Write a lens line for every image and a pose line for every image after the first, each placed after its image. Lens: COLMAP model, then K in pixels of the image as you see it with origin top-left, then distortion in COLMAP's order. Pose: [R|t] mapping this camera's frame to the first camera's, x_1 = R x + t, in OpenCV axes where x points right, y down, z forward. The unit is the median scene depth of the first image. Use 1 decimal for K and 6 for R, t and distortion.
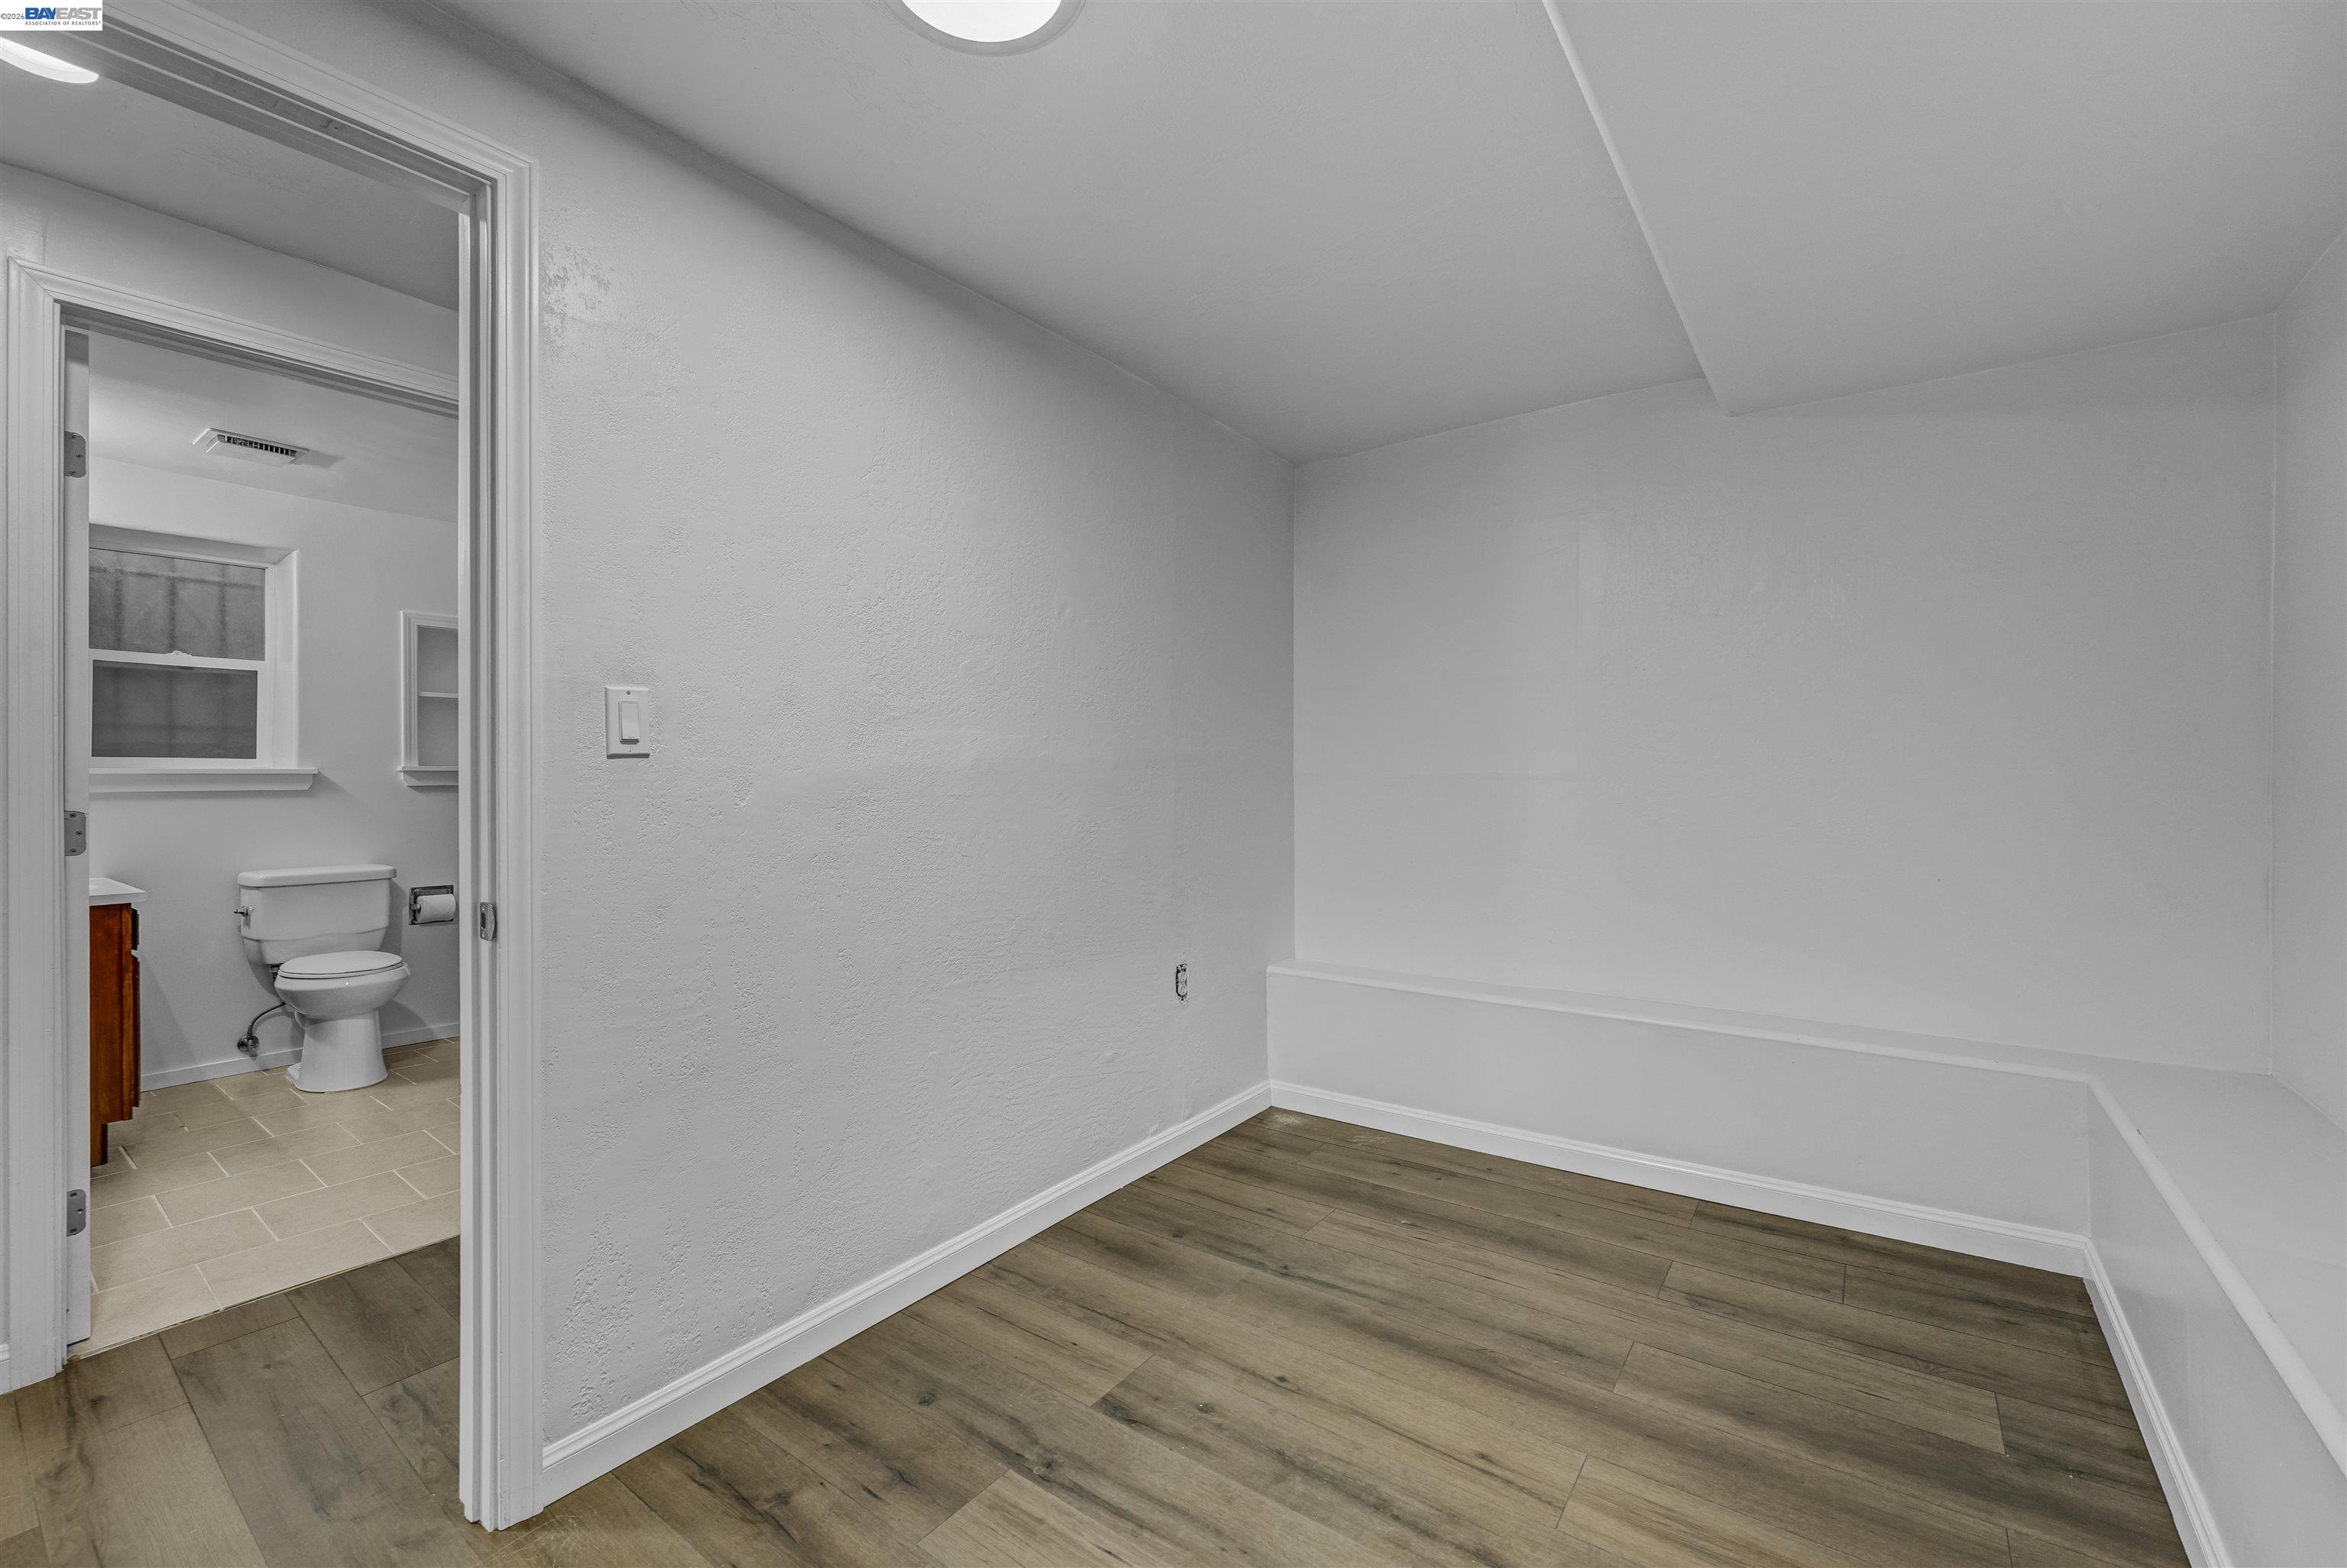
lens RADIAL K [[960.6, 0, 1154.7], [0, 960.6, 774.2], [0, 0, 1]] dist [0.003987, 0.000097]
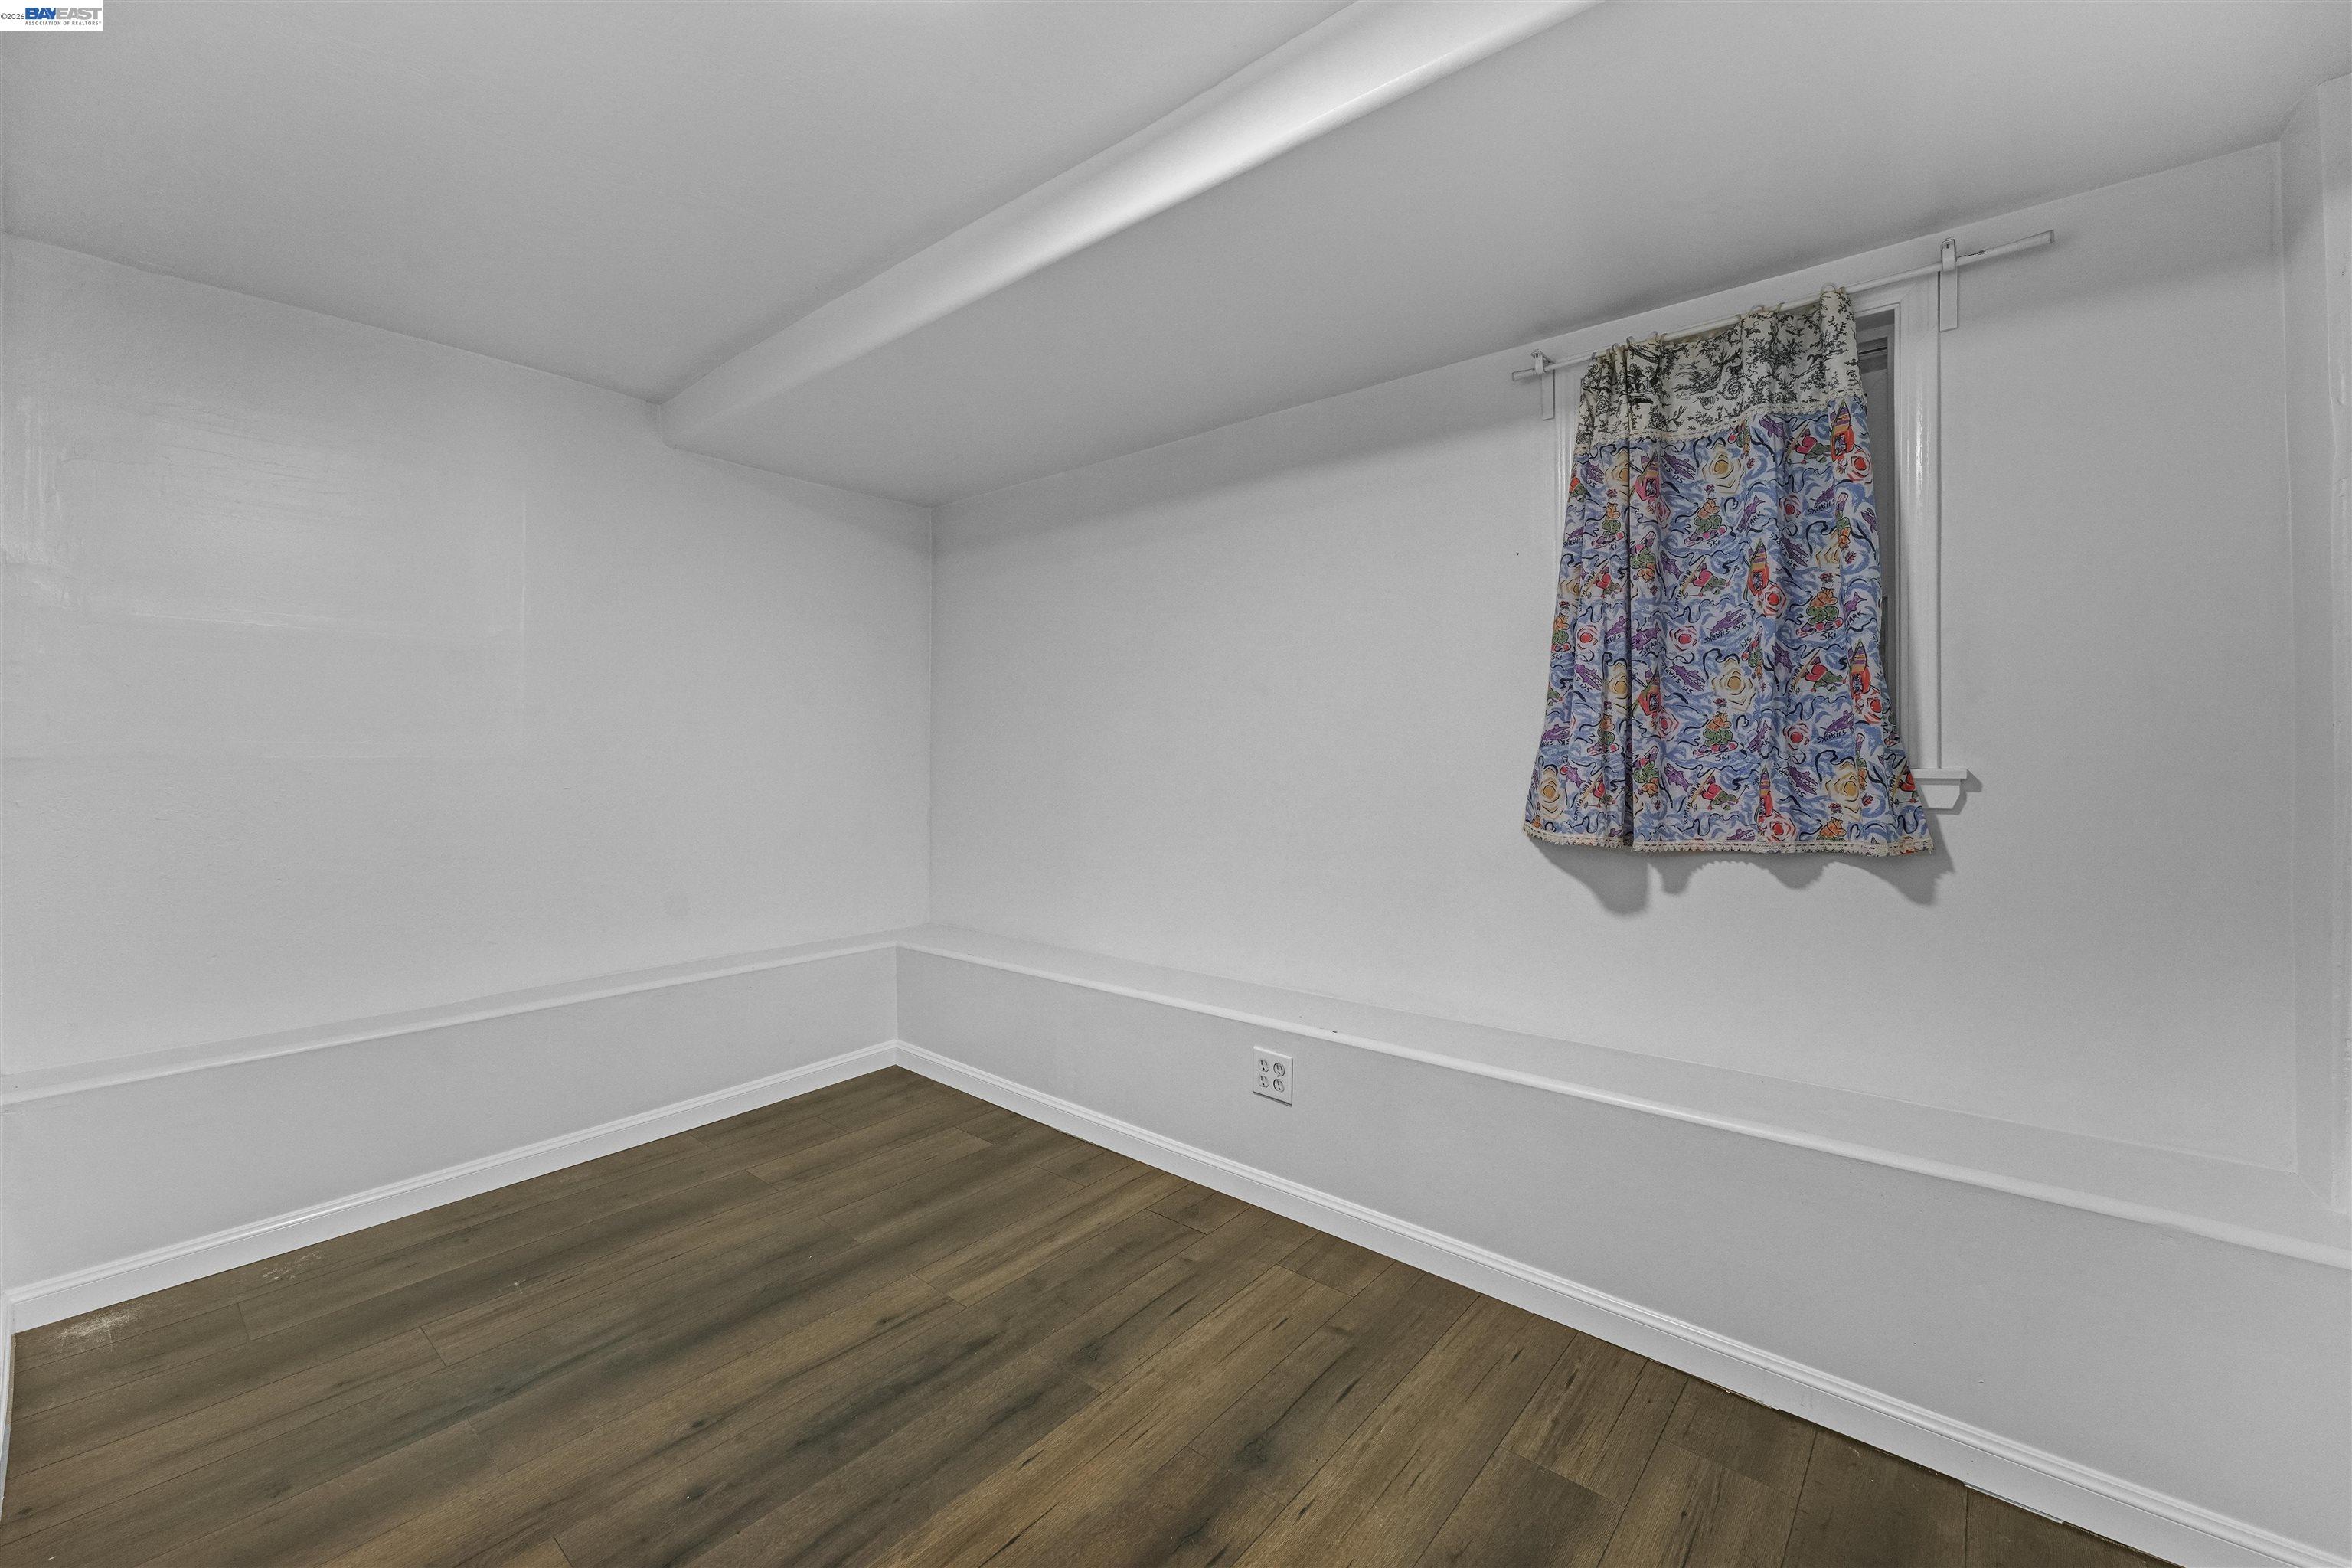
lens RADIAL K [[962.8, 0, 1151.3], [0, 962.8, 774.1], [0, 0, 1]] dist [0.003987, 0.000097]
pose [[0.077804, -0.013726, 0.996874, -0.705735], [0.002940, 0.999904, 0.013538, 0.006669], [-0.996964, 0.001877, 0.077836, 0.486323]]
